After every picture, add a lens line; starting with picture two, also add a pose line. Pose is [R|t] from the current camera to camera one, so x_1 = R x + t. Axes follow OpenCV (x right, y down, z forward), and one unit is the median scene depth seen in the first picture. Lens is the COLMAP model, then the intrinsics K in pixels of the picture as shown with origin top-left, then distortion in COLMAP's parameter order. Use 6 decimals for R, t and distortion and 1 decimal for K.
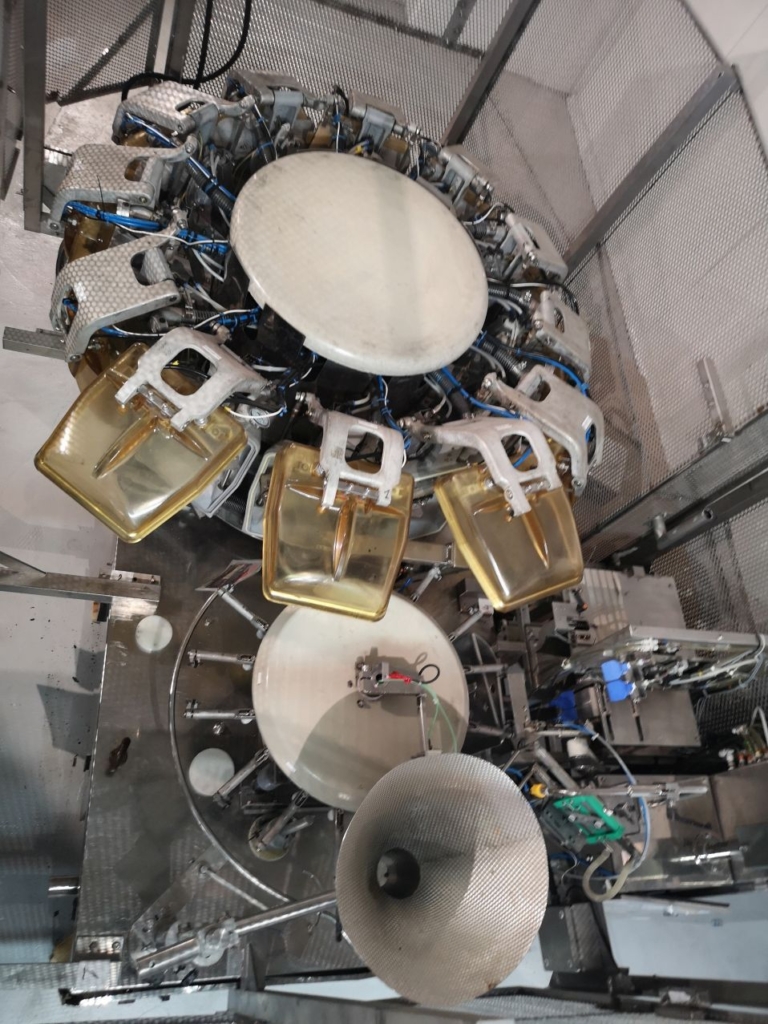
lens RADIAL K [[807.9, 0, 385.7], [0, 807.9, 511.2], [0, 0, 1]] dist [0.037421, -0.055312]
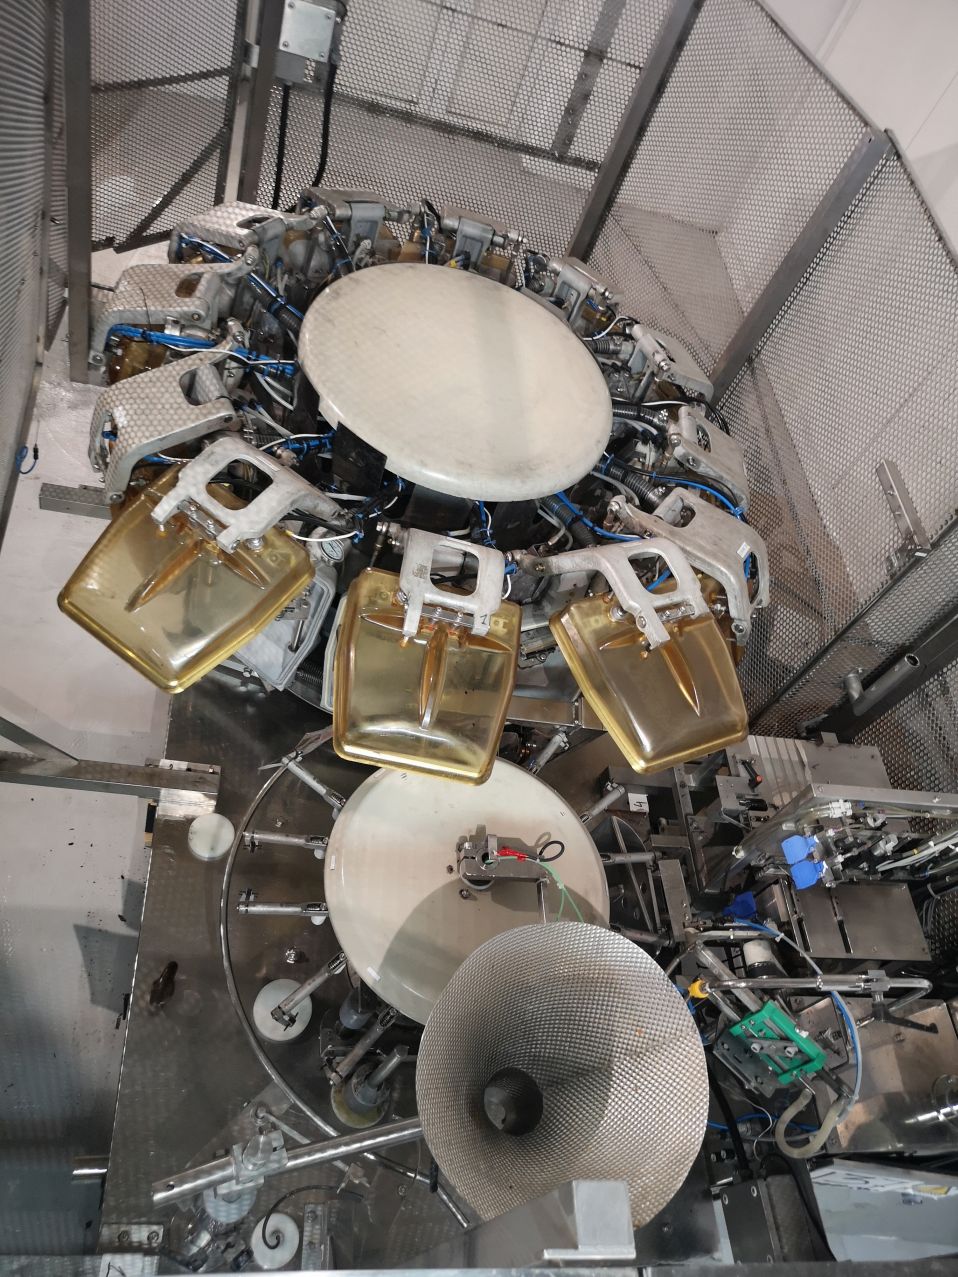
lens RADIAL K [[1007.5, 0, 481.1], [0, 1007.5, 637.5], [0, 0, 1]] dist [0.037421, -0.055312]
pose [[0.996949, -0.050683, -0.059357, 0.047770], [0.041284, 0.987814, -0.150063, 0.122668], [0.066239, 0.147155, 0.986893, 0.011754]]
